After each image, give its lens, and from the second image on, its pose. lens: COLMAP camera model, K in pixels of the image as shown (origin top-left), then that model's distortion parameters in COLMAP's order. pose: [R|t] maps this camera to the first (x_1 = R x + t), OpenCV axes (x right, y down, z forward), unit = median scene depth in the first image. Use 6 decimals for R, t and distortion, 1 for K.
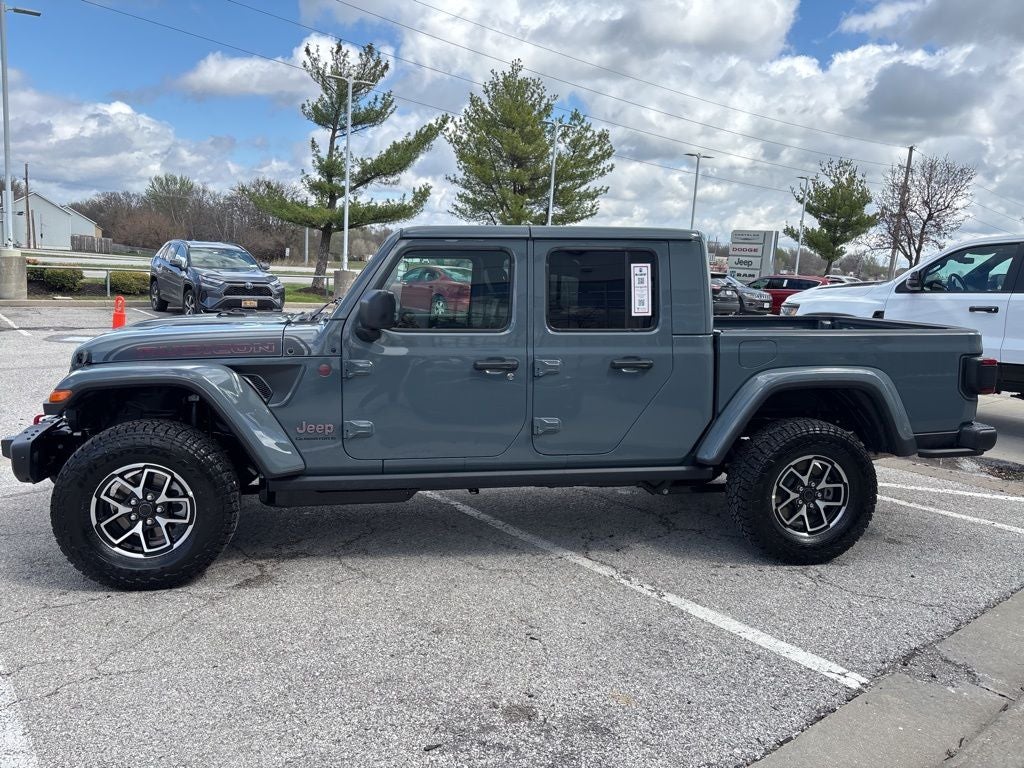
lens RADIAL K [[775.9, 0, 508.7], [0, 775.9, 376.2], [0, 0, 1]] dist [0.045204, -0.054836]
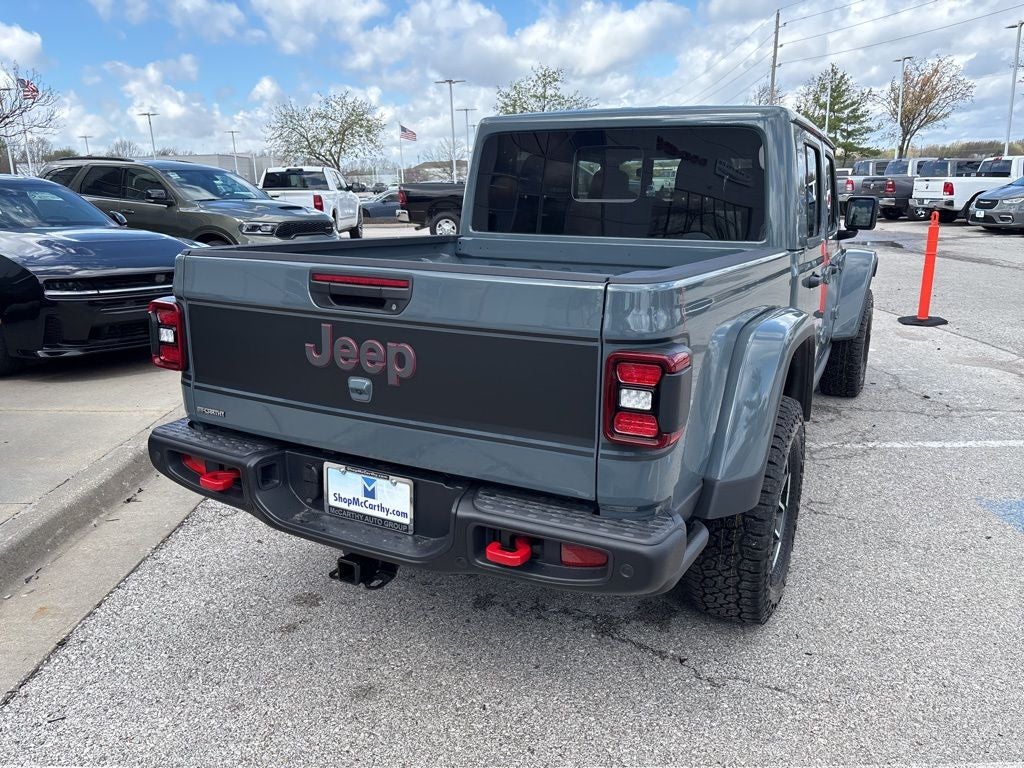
lens RADIAL K [[775.9, 0, 508.2], [0, 775.9, 379.5], [0, 0, 1]] dist [0.045204, -0.054836]
pose [[-0.623092, 0.156102, -0.766413, 0.936883], [-0.124077, 0.947746, 0.293910, -0.168398], [0.772244, 0.278227, -0.571164, 1.592939]]
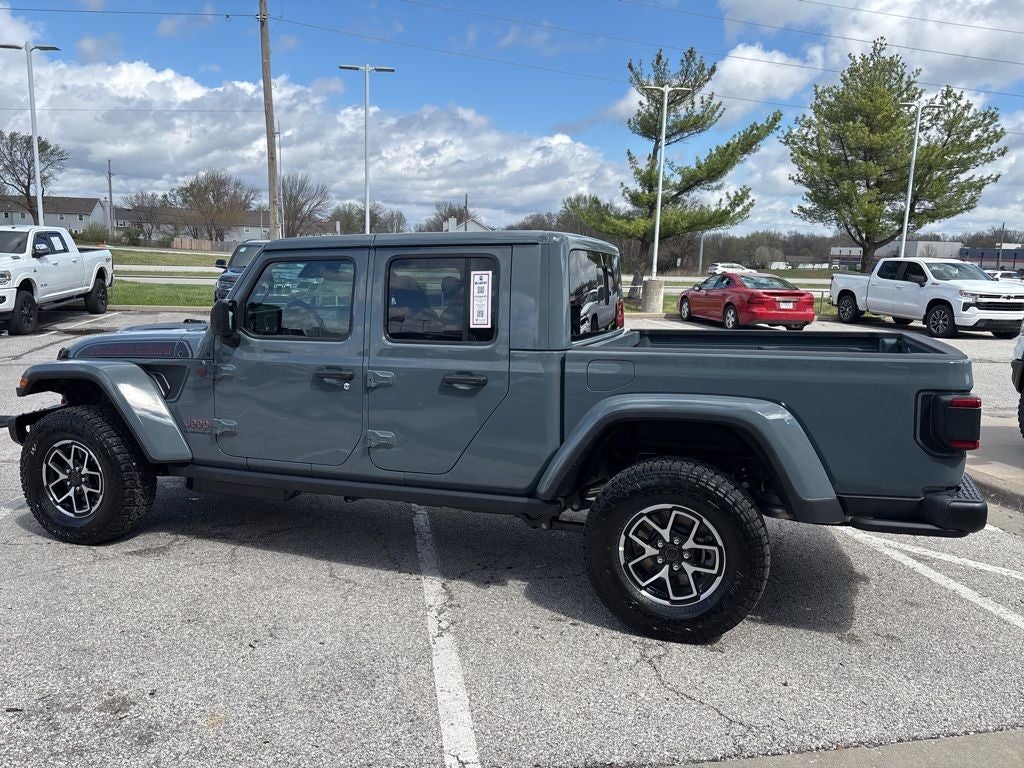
lens RADIAL K [[775.9, 0, 507.3], [0, 775.9, 374.9], [0, 0, 1]] dist [0.045204, -0.054836]
pose [[0.872569, 0.045179, -0.486397, 0.626496], [-0.051707, 0.998662, 0.000000, -0.023565], [0.485746, 0.025150, 0.873738, 0.214586]]
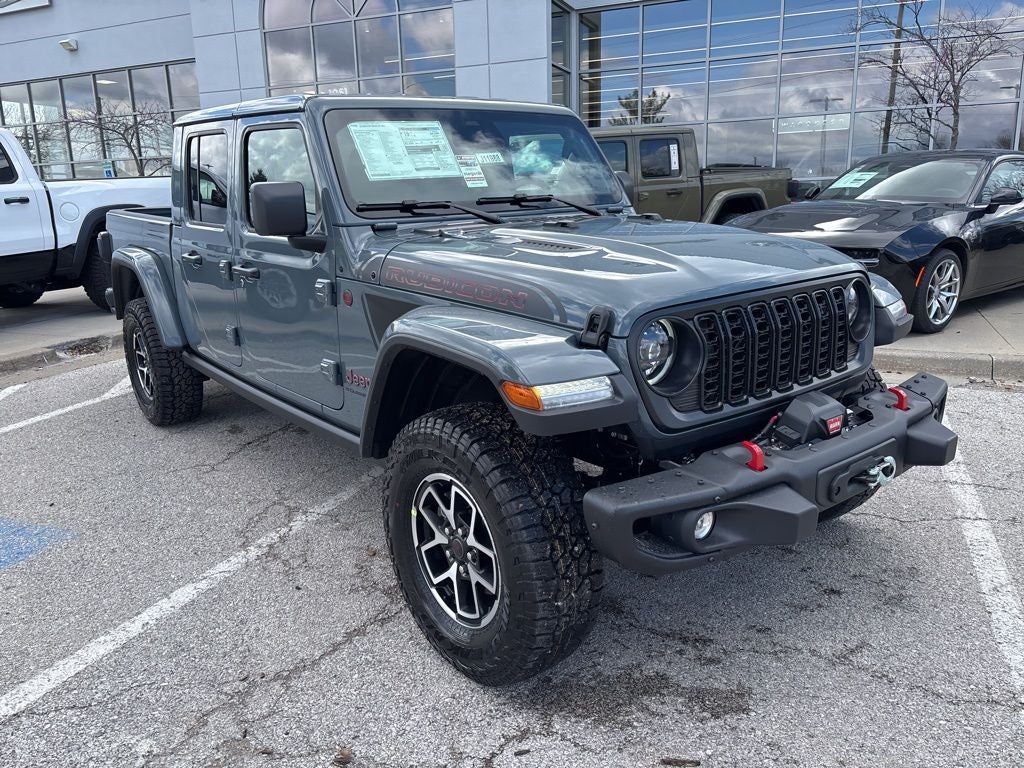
lens RADIAL K [[776.1, 0, 511.3], [0, 776.1, 392.4], [0, 0, 1]] dist [0.046649, -0.057321]
pose [[-0.468945, -0.247474, 0.847849, -0.922055], [0.129635, 0.930262, 0.343231, -0.187034], [-0.873662, 0.270867, -0.404160, 1.430061]]
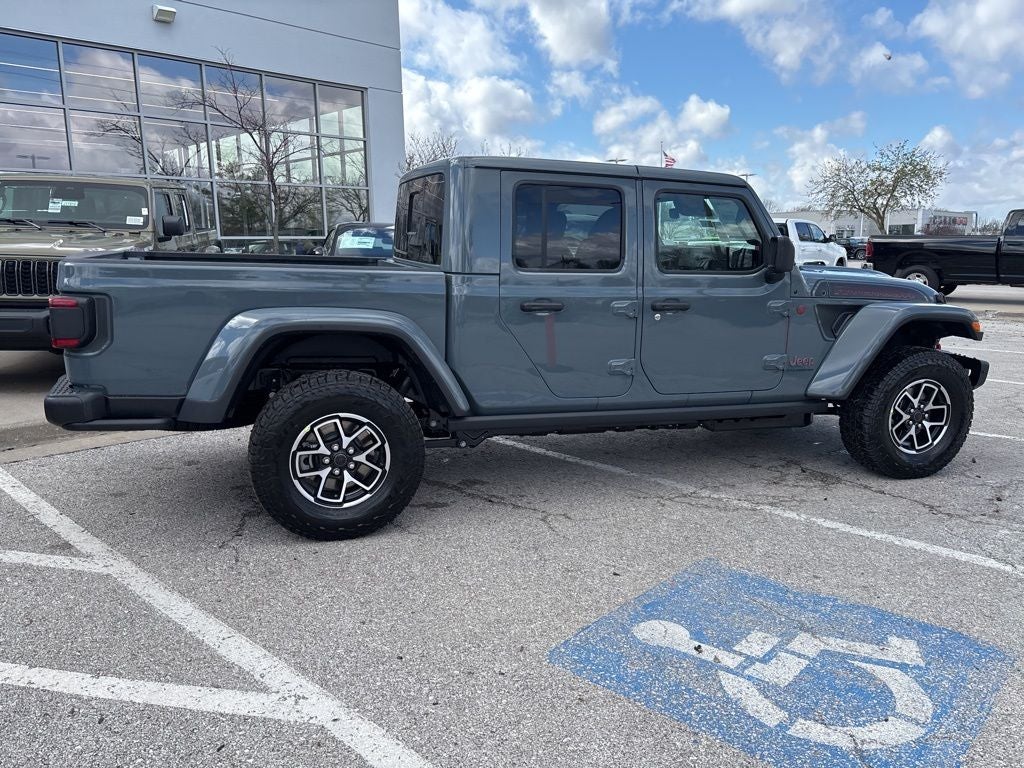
lens RADIAL K [[775.9, 0, 509.4], [0, 775.9, 390.9], [0, 0, 1]] dist [0.045204, -0.054836]
pose [[-0.989768, -0.016529, -0.141727, 0.253504], [-0.060985, 0.946978, 0.315457, -0.255959], [0.128998, 0.320873, -0.938296, 2.227859]]
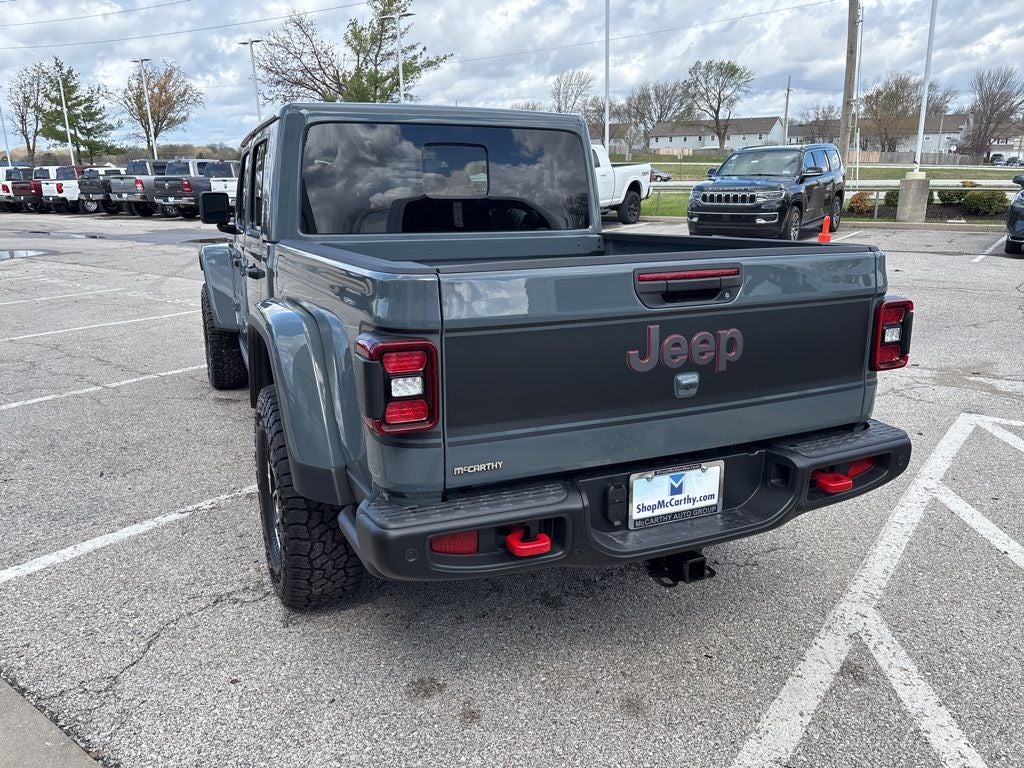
lens RADIAL K [[775.9, 0, 505.5], [0, 775.9, 380.1], [0, 0, 1]] dist [0.045204, -0.054836]
pose [[0.236920, 0.203558, -0.949965, 1.051048], [-0.115863, 0.976745, 0.180401, -0.085243], [0.964596, 0.067325, 0.254995, 1.020096]]
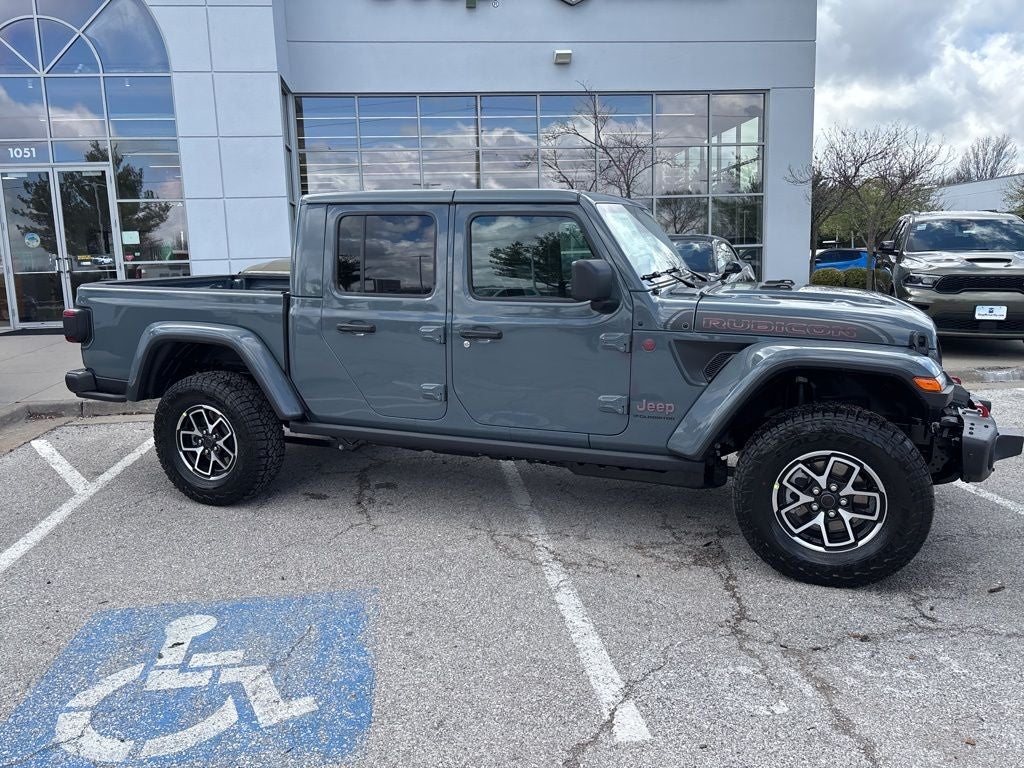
lens RADIAL K [[775.9, 0, 510.0], [0, 775.9, 390.8], [0, 0, 1]] dist [0.045204, -0.054836]
pose [[-0.849334, -0.114708, 0.515242, -0.599490], [0.059987, 0.948804, 0.310116, -0.282961], [-0.524436, 0.294300, -0.798971, 2.052730]]
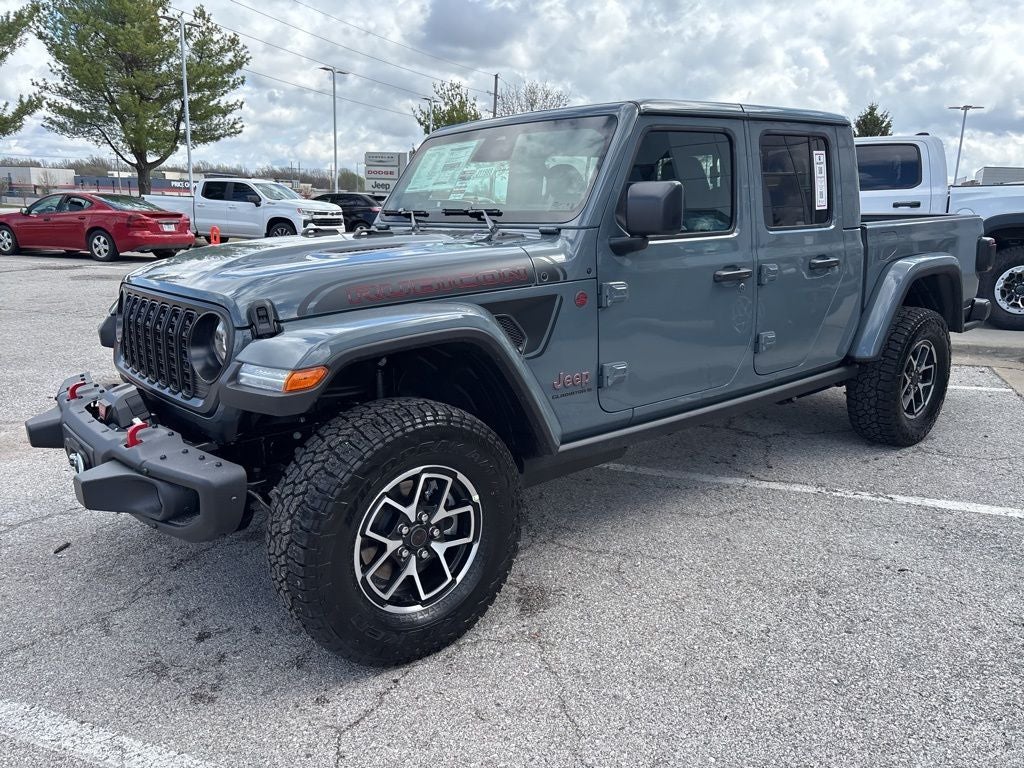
lens RADIAL K [[775.9, 0, 512.3], [0, 775.9, 391.3], [0, 0, 1]] dist [0.045204, -0.054836]
pose [[0.865870, -0.148081, 0.477851, -0.595264], [0.096009, 0.986619, 0.131774, -0.022103], [-0.490971, -0.068221, 0.868501, 0.357429]]
